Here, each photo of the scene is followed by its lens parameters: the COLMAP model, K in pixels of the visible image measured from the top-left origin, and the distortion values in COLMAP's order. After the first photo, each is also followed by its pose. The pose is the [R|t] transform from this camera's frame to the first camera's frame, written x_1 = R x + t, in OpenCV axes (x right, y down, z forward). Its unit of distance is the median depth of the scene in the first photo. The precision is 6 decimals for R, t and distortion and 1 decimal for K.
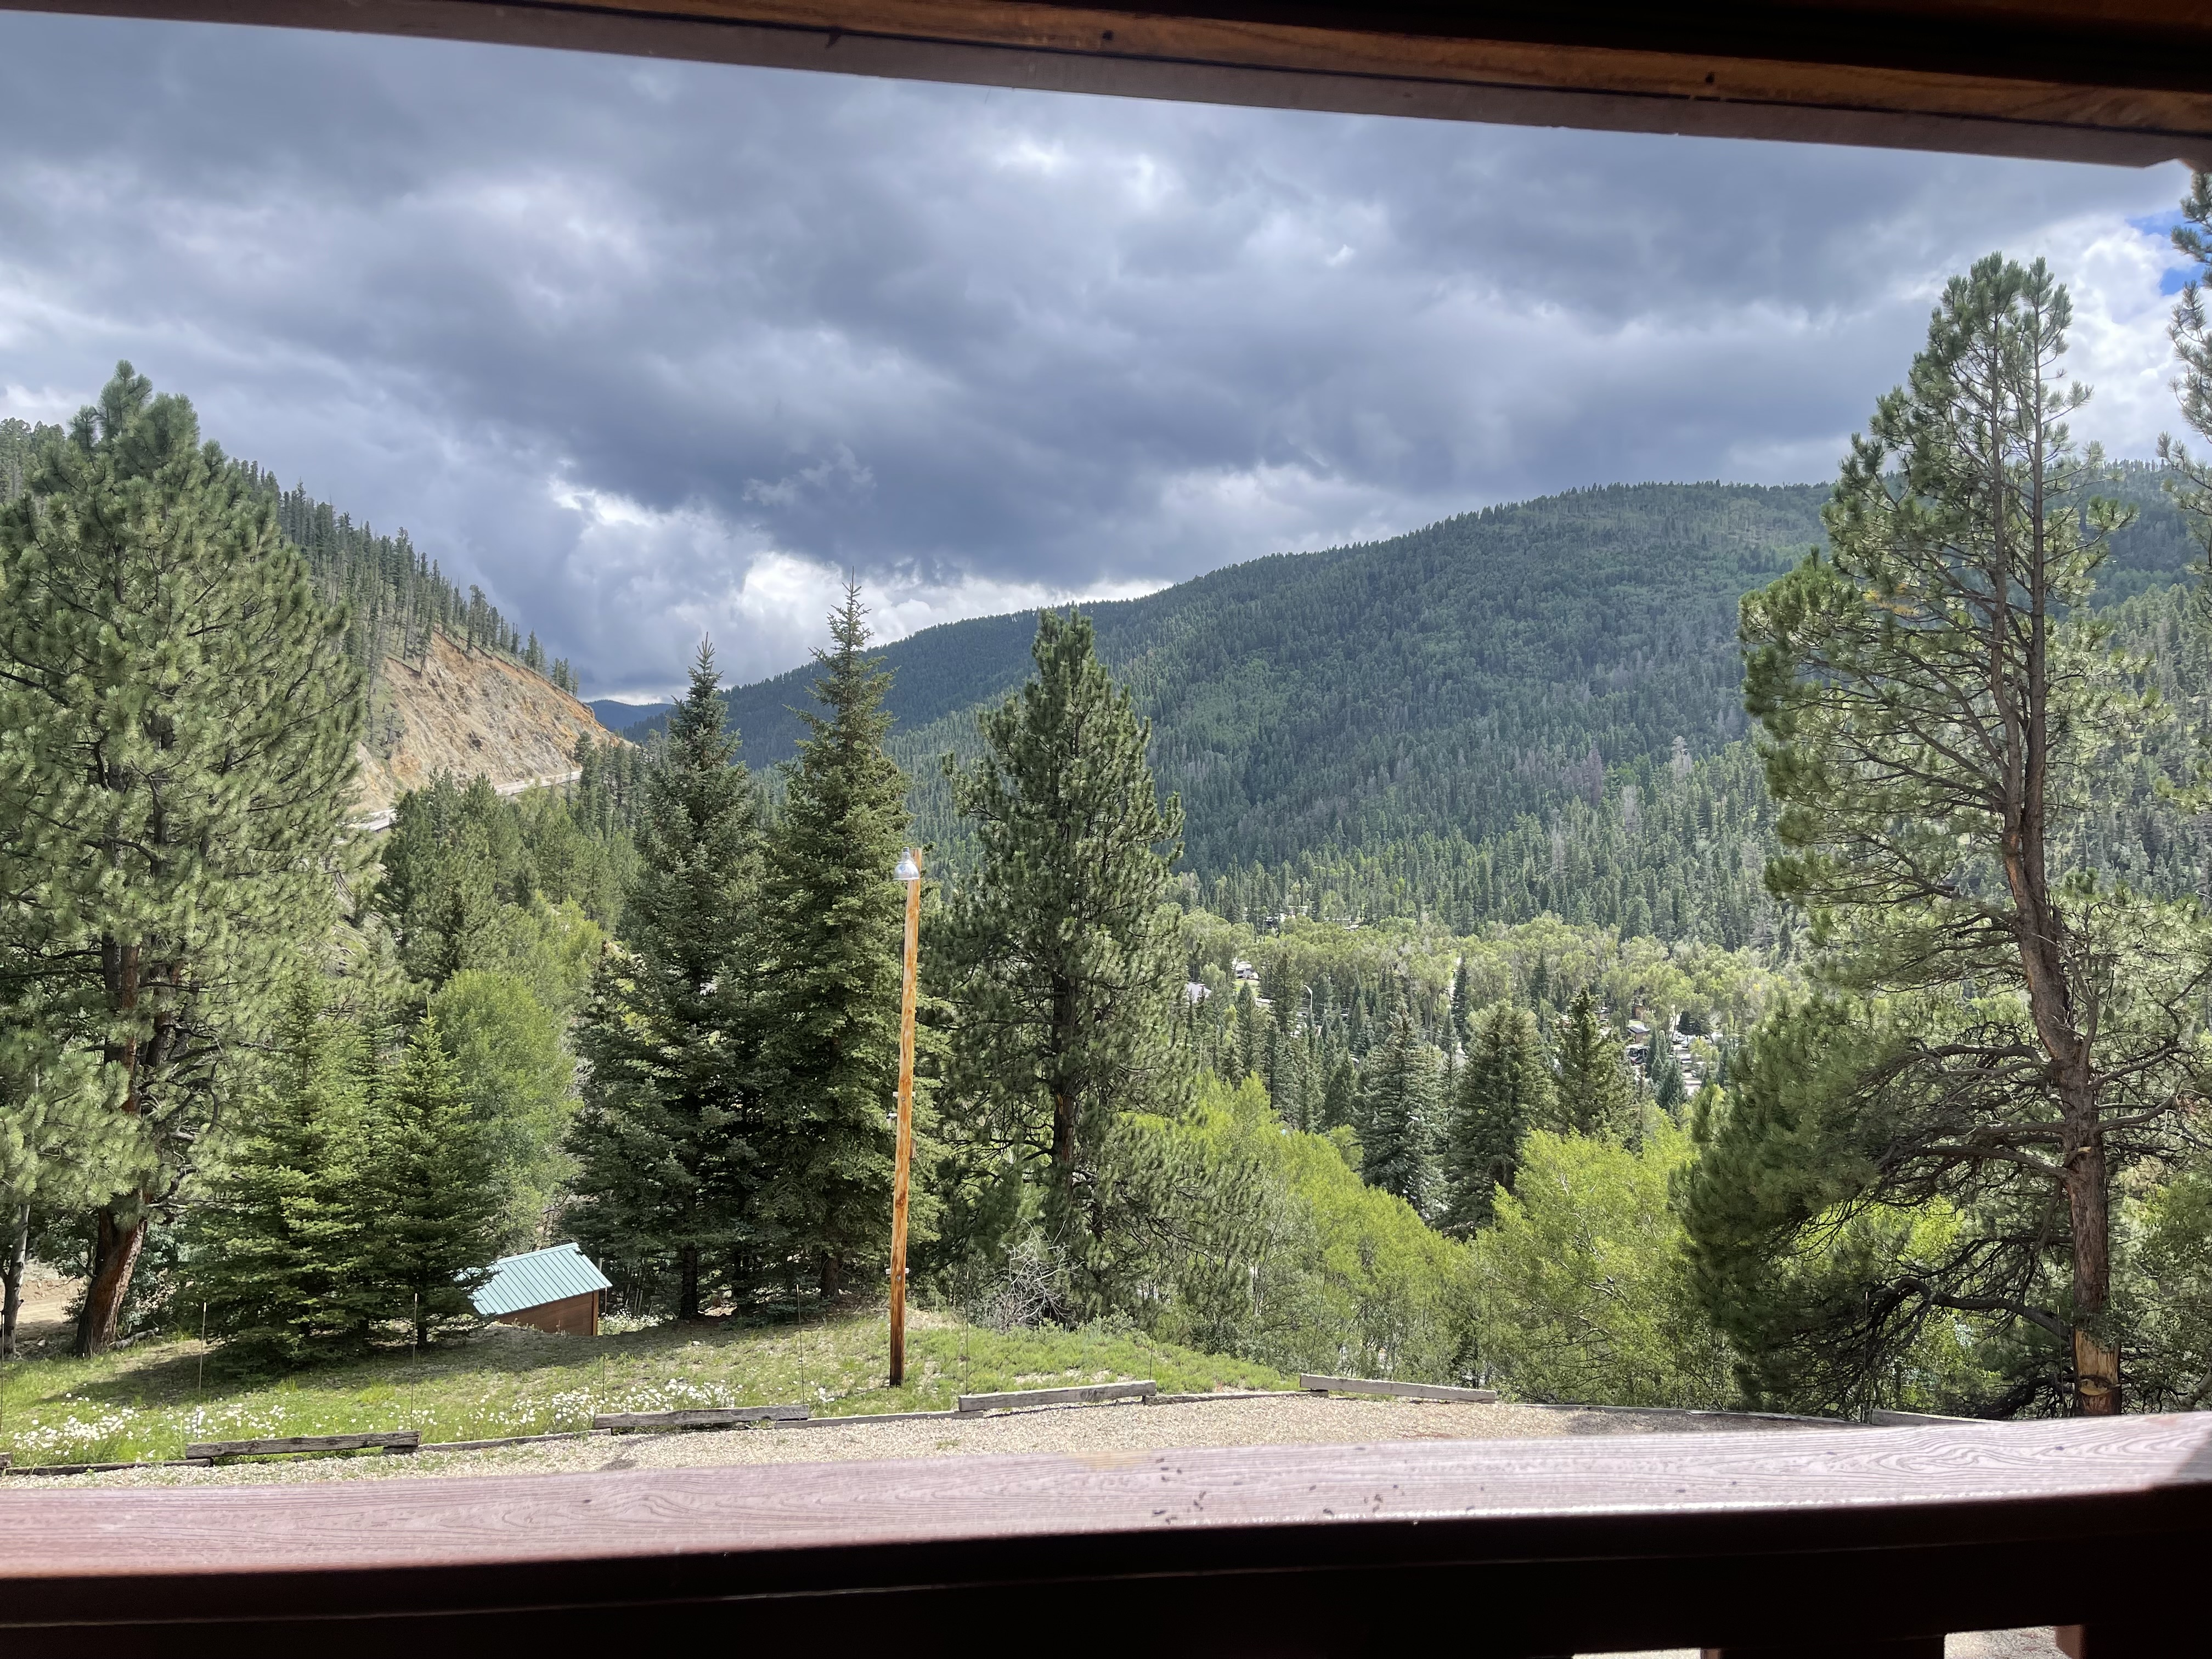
lens RADIAL K [[1685.0, 0, 1116.5], [0, 1685.0, 801.6], [0, 0, 1]] dist [0.065551, -0.095730]
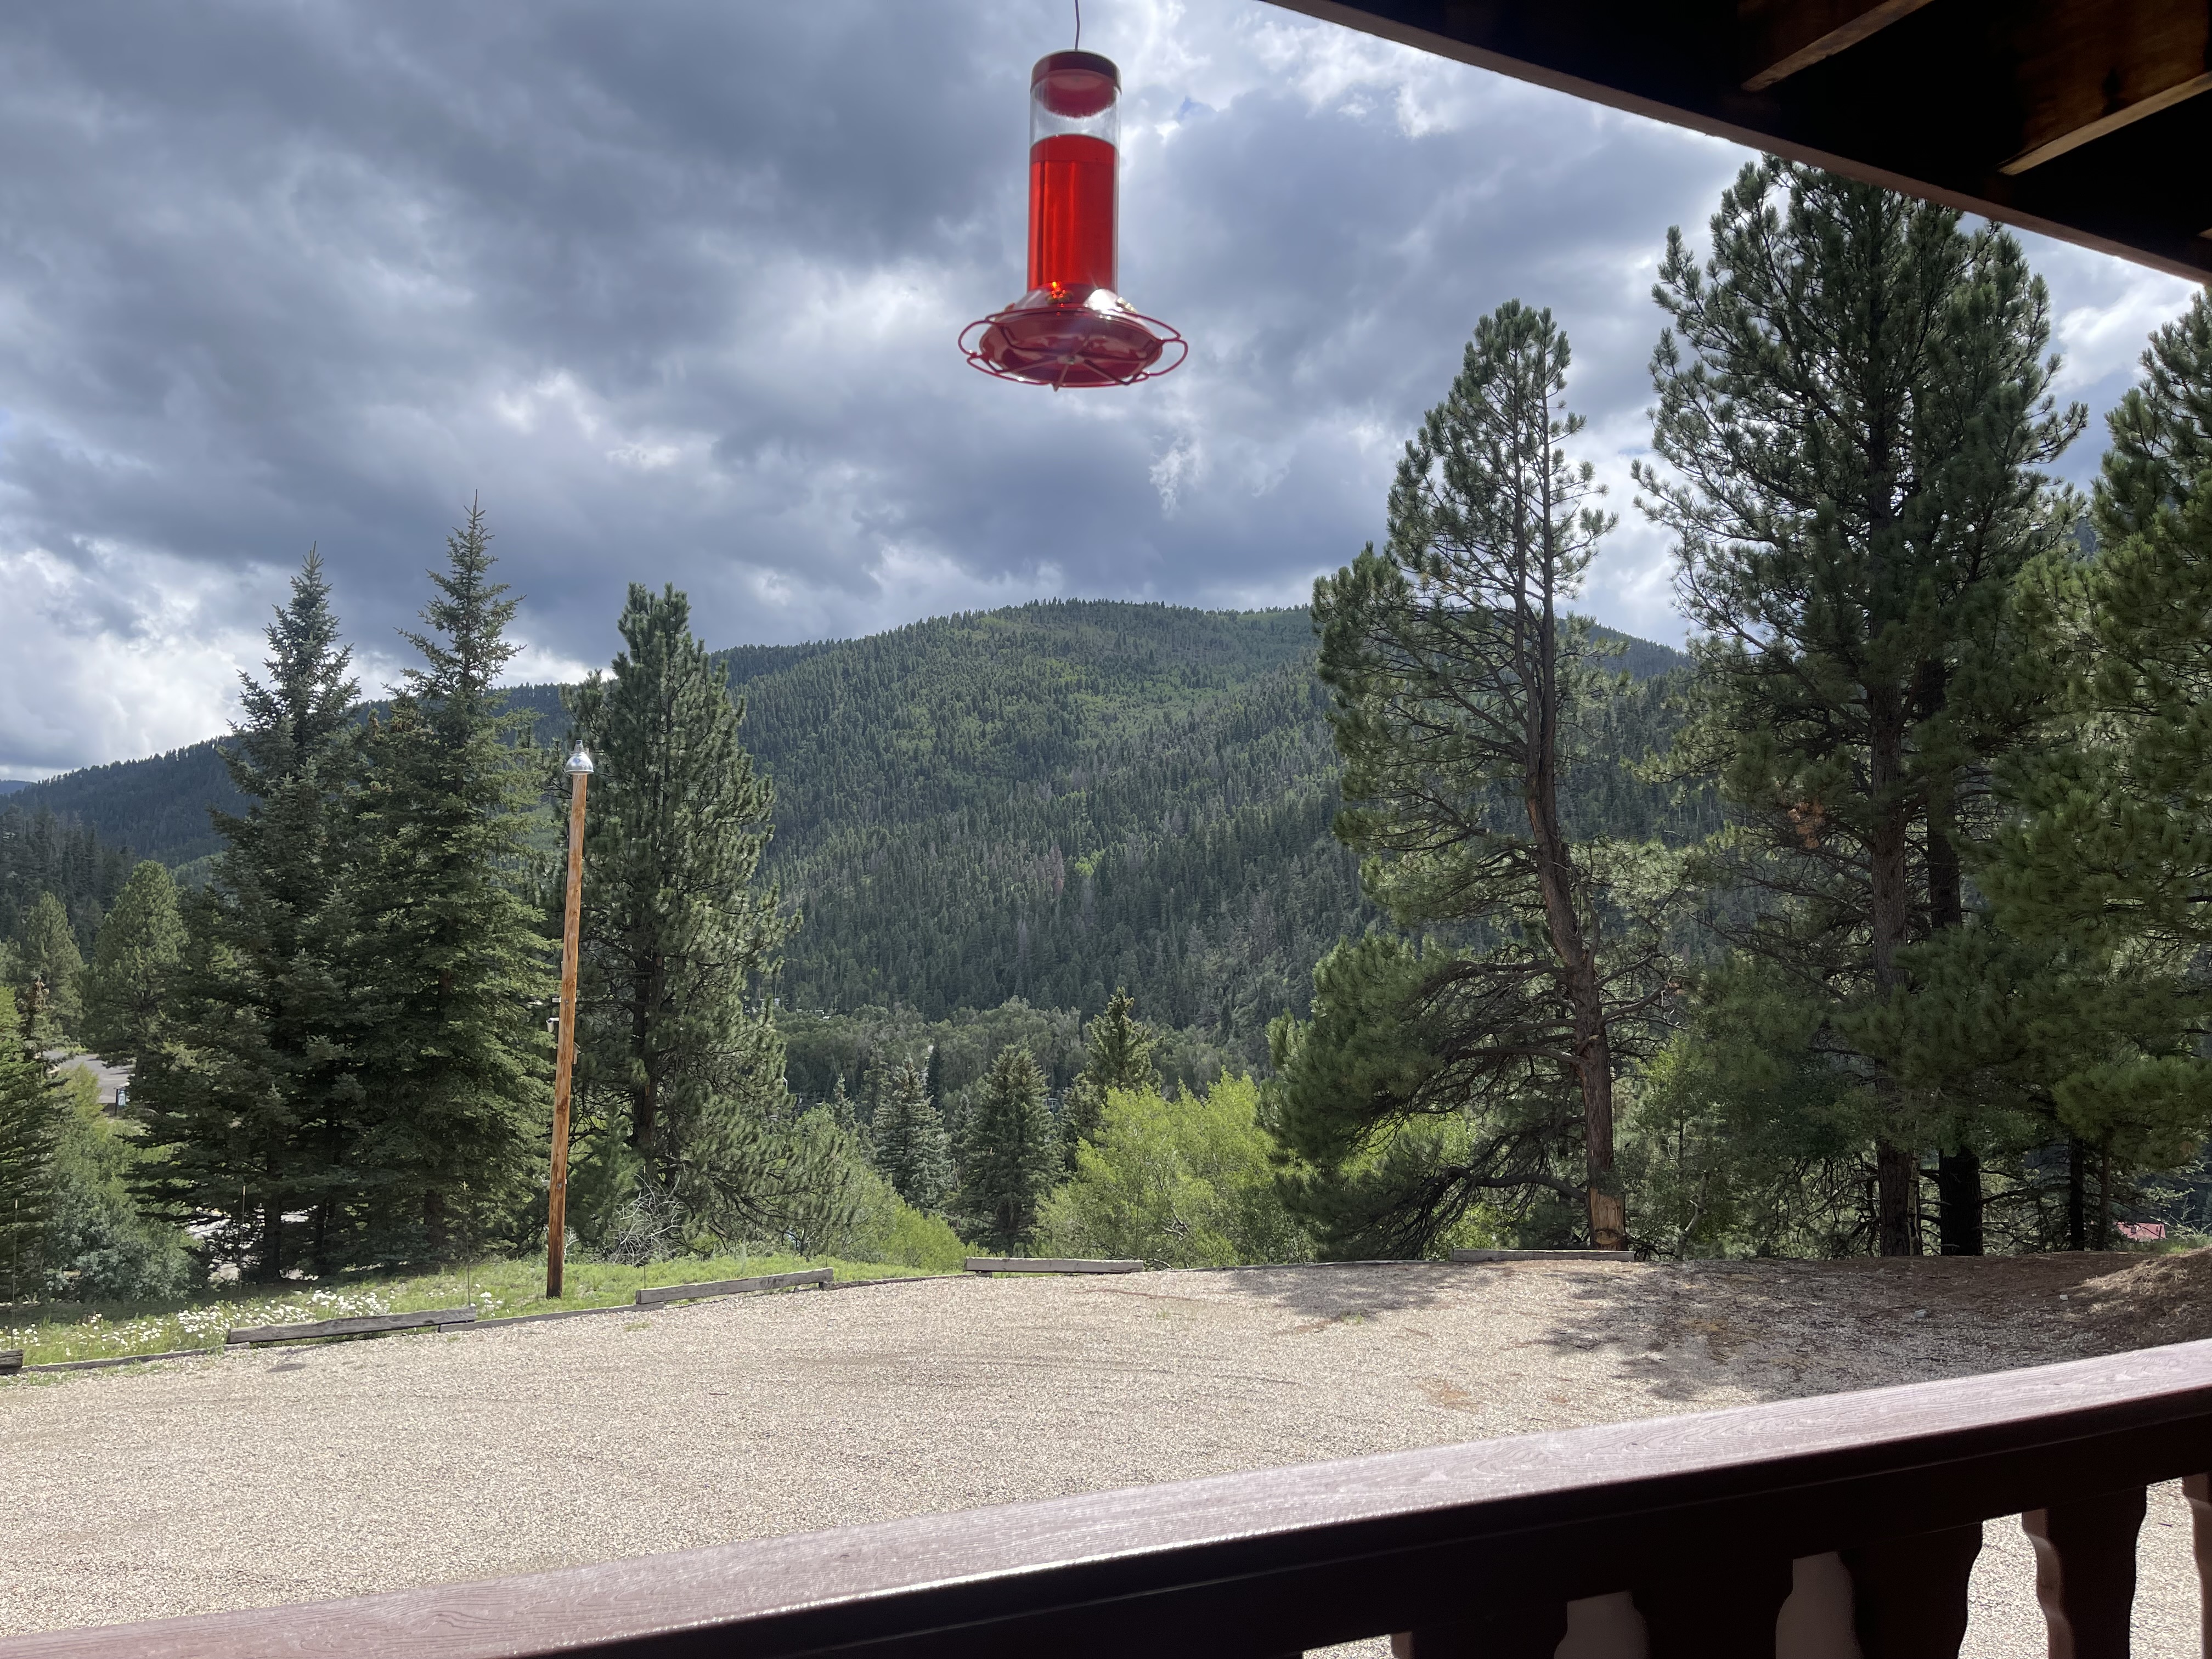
lens RADIAL K [[1682.7, 0, 1106.0], [0, 1682.7, 829.5], [0, 0, 1]] dist [0.067960, -0.079012]
pose [[0.948388, 0.019709, 0.316498, -0.100064], [-0.001889, 0.998400, -0.056514, 0.092231], [-0.317105, 0.053000, 0.946908, -0.019334]]
